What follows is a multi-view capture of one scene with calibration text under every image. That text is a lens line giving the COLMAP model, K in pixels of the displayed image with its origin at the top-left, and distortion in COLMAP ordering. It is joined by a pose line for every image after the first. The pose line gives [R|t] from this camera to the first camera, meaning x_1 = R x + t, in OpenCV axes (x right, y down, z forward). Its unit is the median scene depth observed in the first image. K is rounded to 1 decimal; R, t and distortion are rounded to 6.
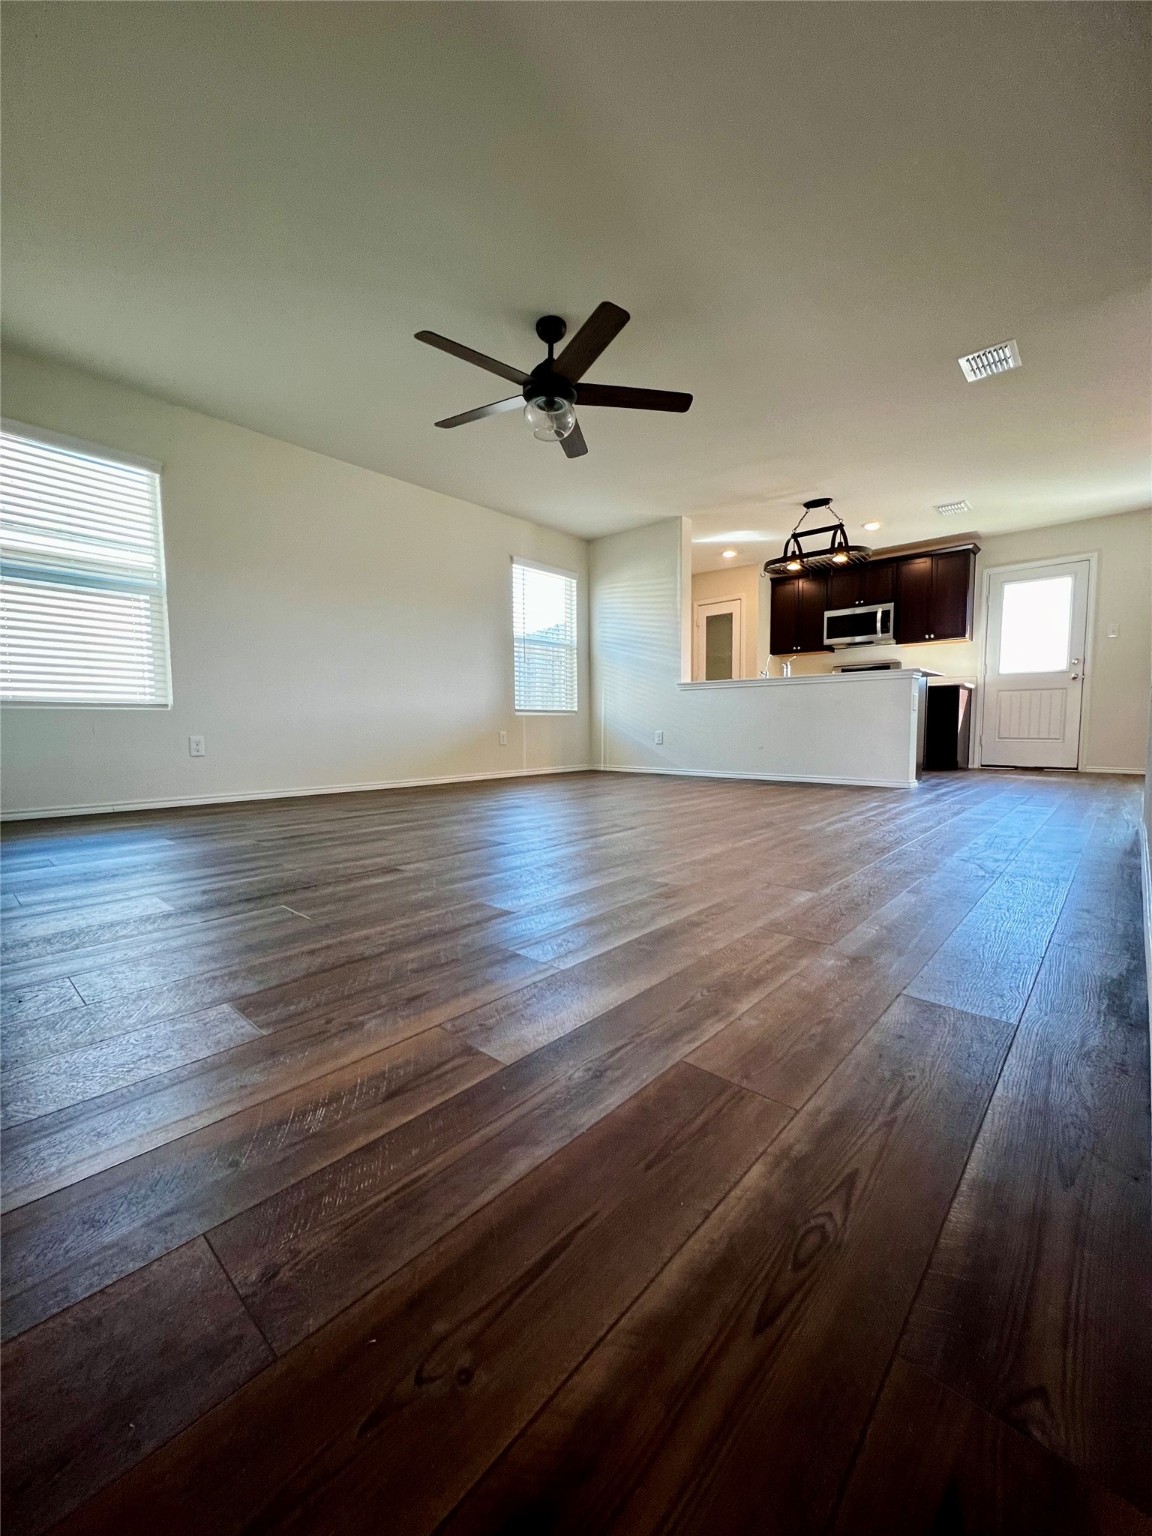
lens RADIAL K [[612.6, 0, 576.0], [0, 612.6, 768.0], [0, 0, 1]] dist [0.001617, 0.000161]
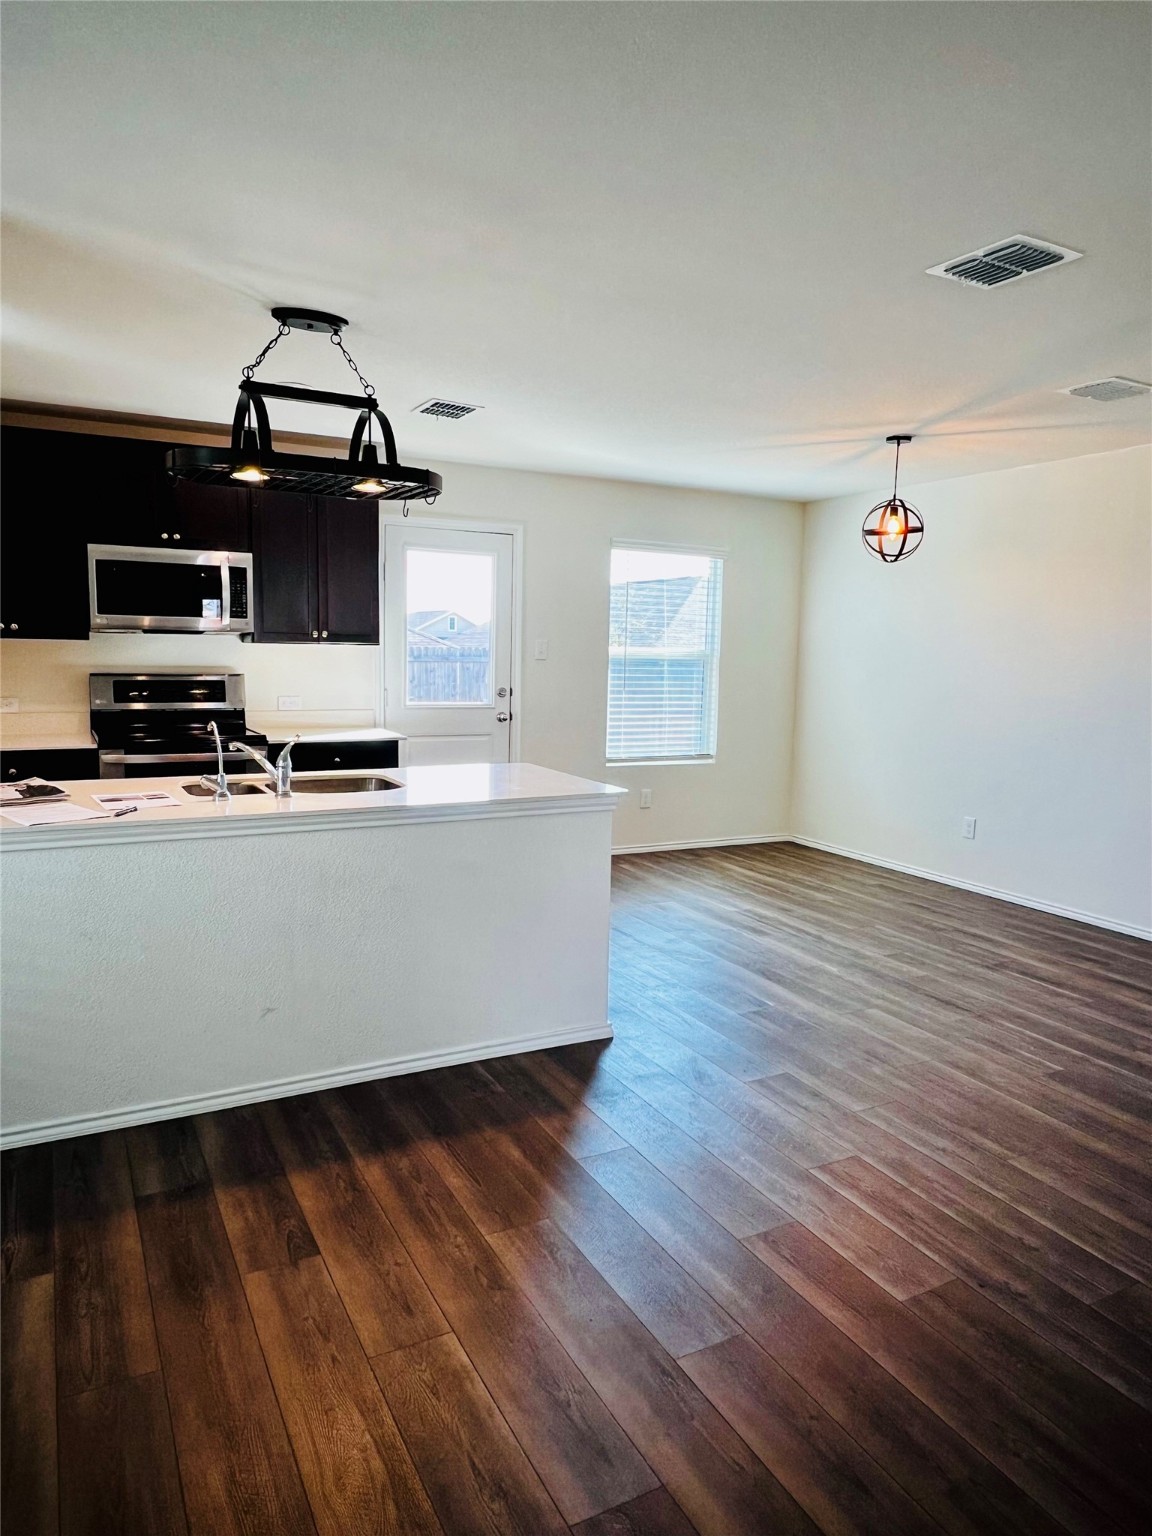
lens RADIAL K [[1003.4, 0, 573.7], [0, 1003.4, 777.6], [0, 0, 1]] dist [-0.003048, 0.000313]
pose [[0.343528, -0.109139, 0.932779, -0.120360], [0.040164, 0.994023, 0.101513, -0.167439], [-0.938283, 0.002592, 0.345859, 0.507893]]
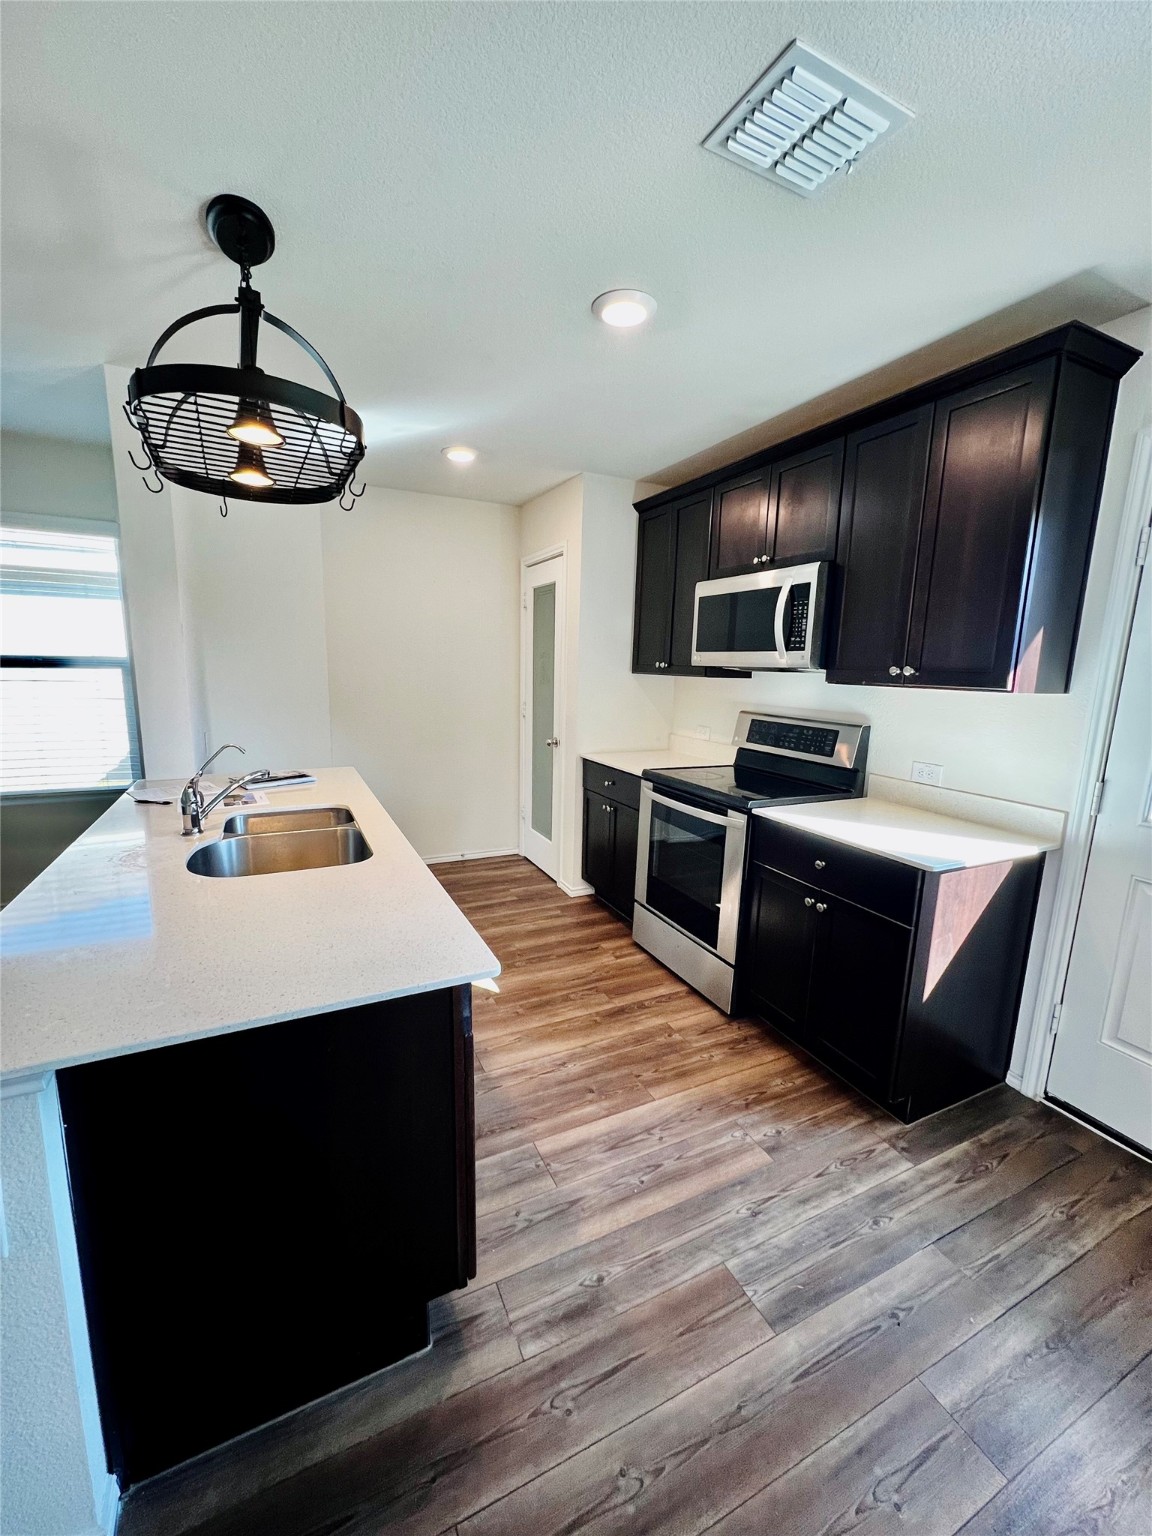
lens RADIAL K [[612.2, 0, 574.3], [0, 612.2, 772.1], [0, 0, 1]] dist [0.000308, 0.000435]
pose [[0.926839, 0.095810, -0.363029, 0.522851], [-0.057407, 0.991687, 0.115161, -0.183582], [0.371045, -0.085895, 0.924634, 0.619979]]
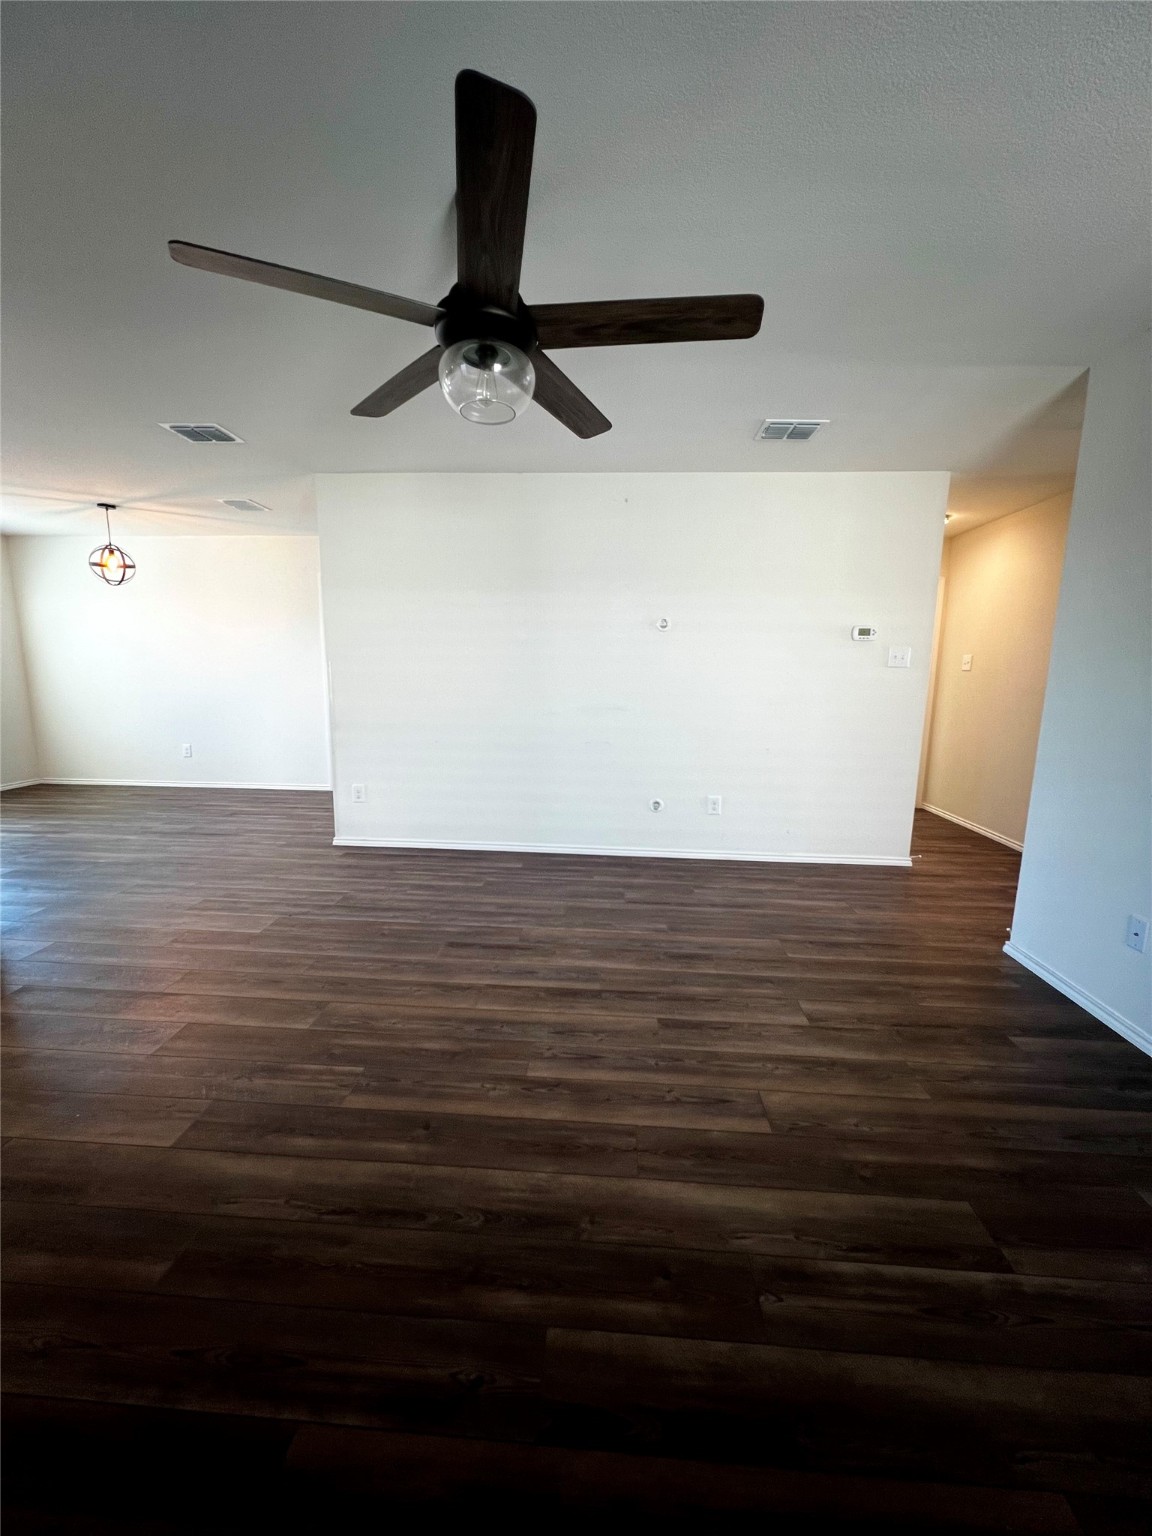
lens RADIAL K [[612.6, 0, 576.0], [0, 612.6, 768.0], [0, 0, 1]] dist [0.001617, 0.000161]
pose [[-0.619599, -0.129718, 0.774126, -0.251410], [0.042478, 0.979263, 0.198091, -0.150573], [-0.783768, 0.155620, -0.601240, 0.585639]]
